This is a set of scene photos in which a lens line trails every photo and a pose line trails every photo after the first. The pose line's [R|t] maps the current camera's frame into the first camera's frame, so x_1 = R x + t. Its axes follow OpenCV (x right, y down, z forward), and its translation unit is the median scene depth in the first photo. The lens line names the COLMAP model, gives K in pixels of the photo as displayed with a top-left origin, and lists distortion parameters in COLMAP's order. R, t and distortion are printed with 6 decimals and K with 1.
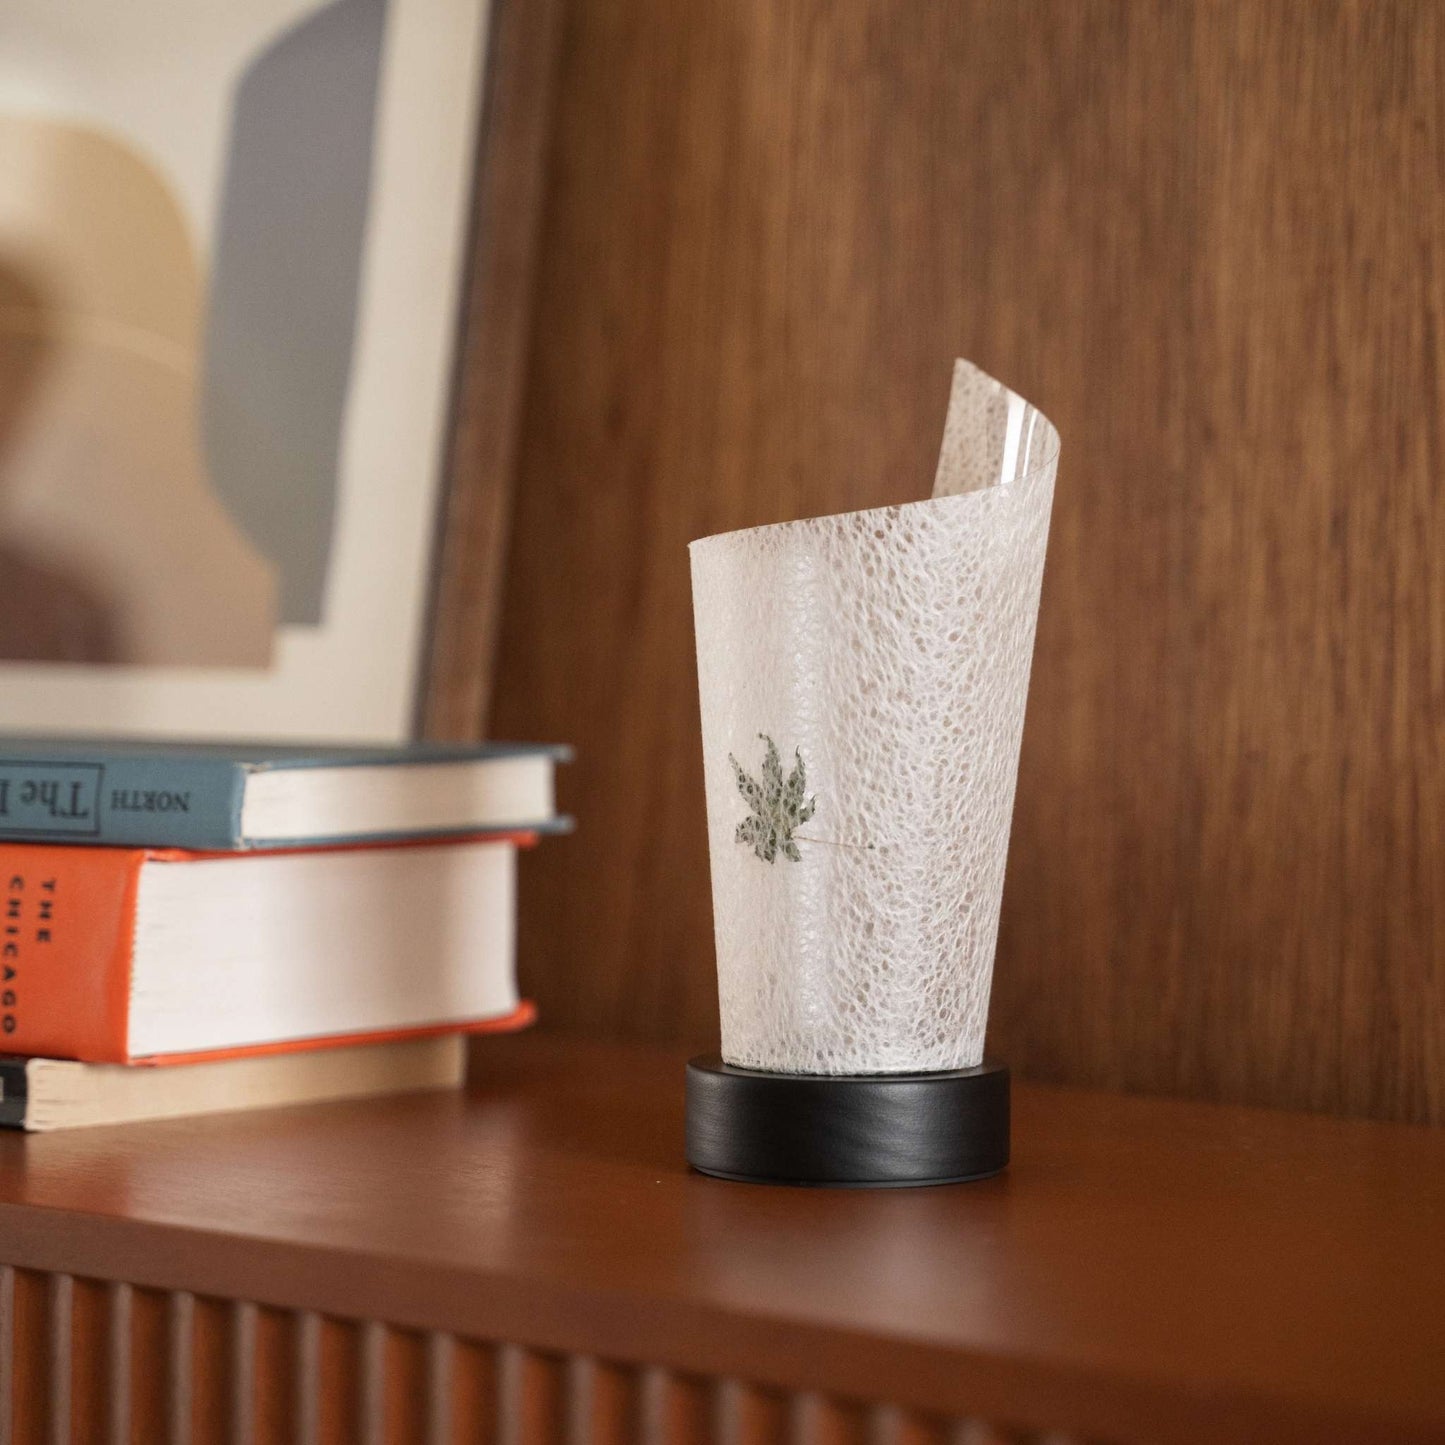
lens RADIAL K [[4747.2, 0, 698.1], [0, 4747.2, 725.0], [0, 0, 1]] dist [0.469345, -2.778129]
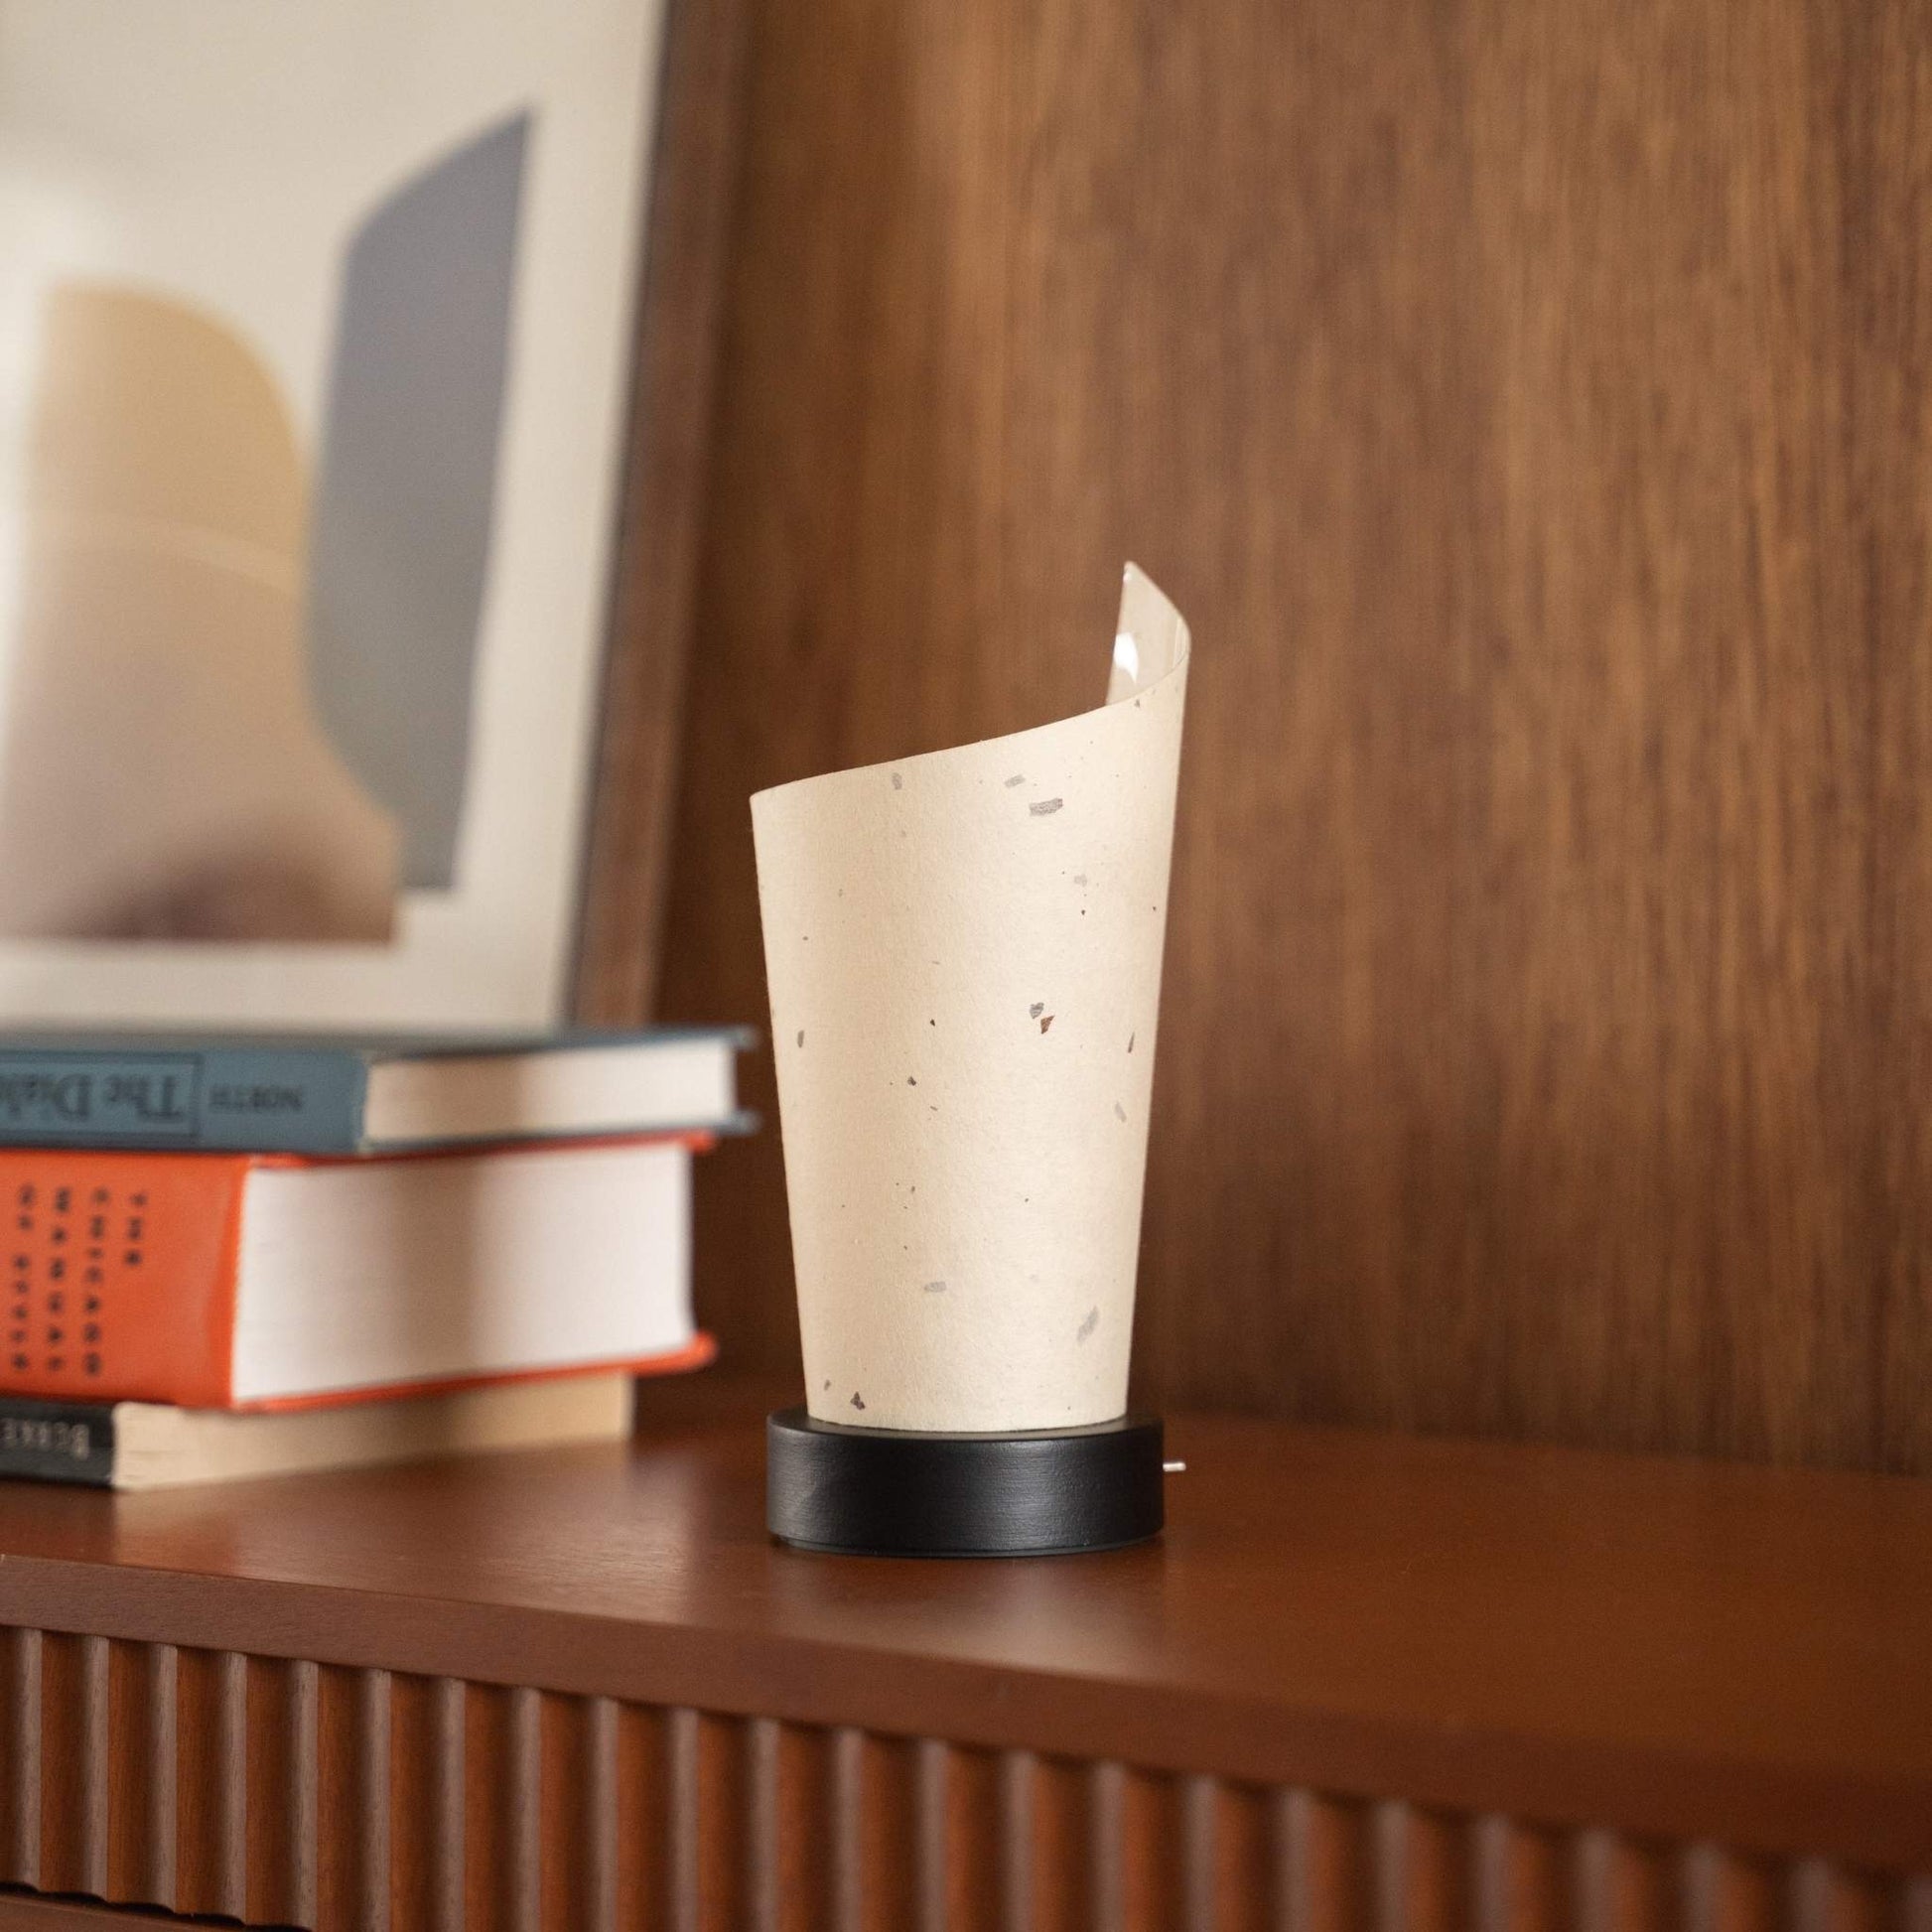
lens RADIAL K [[6356.4, 0, 962.6], [0, 6356.4, 827.9], [0, 0, 1]] dist [0.244084, 1.056091]
pose [[0.999916, -0.012705, 0.002456, 0.008338], [0.012775, 0.999440, -0.030935, 0.004318], [-0.002062, 0.030964, 0.999518, -0.130665]]
